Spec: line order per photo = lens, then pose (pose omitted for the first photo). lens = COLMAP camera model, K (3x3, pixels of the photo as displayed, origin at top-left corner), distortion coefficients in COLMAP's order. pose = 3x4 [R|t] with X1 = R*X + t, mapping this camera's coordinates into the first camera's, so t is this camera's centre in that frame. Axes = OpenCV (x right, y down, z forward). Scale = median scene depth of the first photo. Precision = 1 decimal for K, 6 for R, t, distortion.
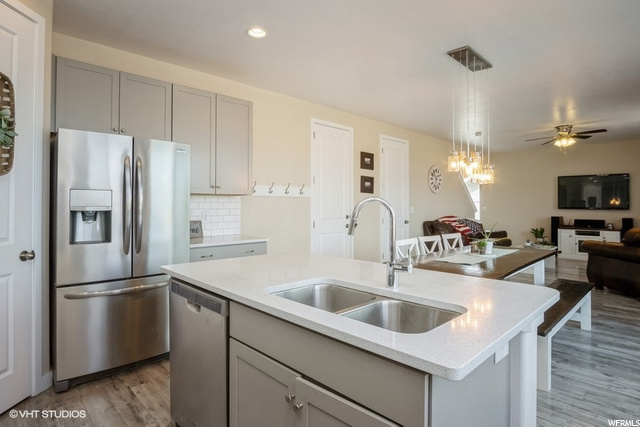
lens RADIAL K [[342.4, 0, 320.7], [0, 342.4, 209.0], [0, 0, 1]] dist [-0.013609, 0.000545]
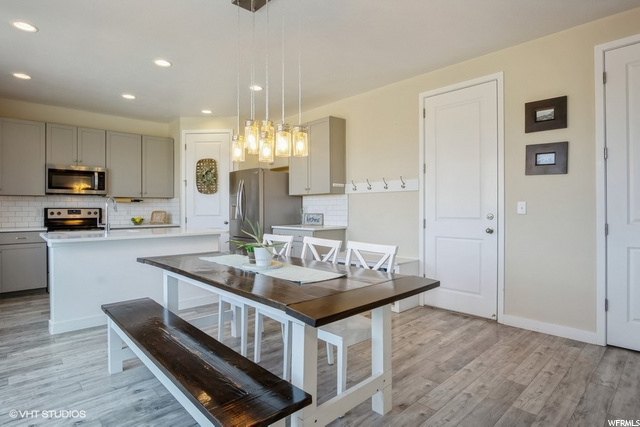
lens RADIAL K [[342.4, 0, 320.7], [0, 342.4, 211.3], [0, 0, 1]] dist [-0.013609, 0.000545]
pose [[-0.013130, 0.004232, -0.999905, 0.799104], [-0.011458, 0.999925, 0.004383, 0.014943], [0.999848, 0.011515, -0.013081, 0.777141]]
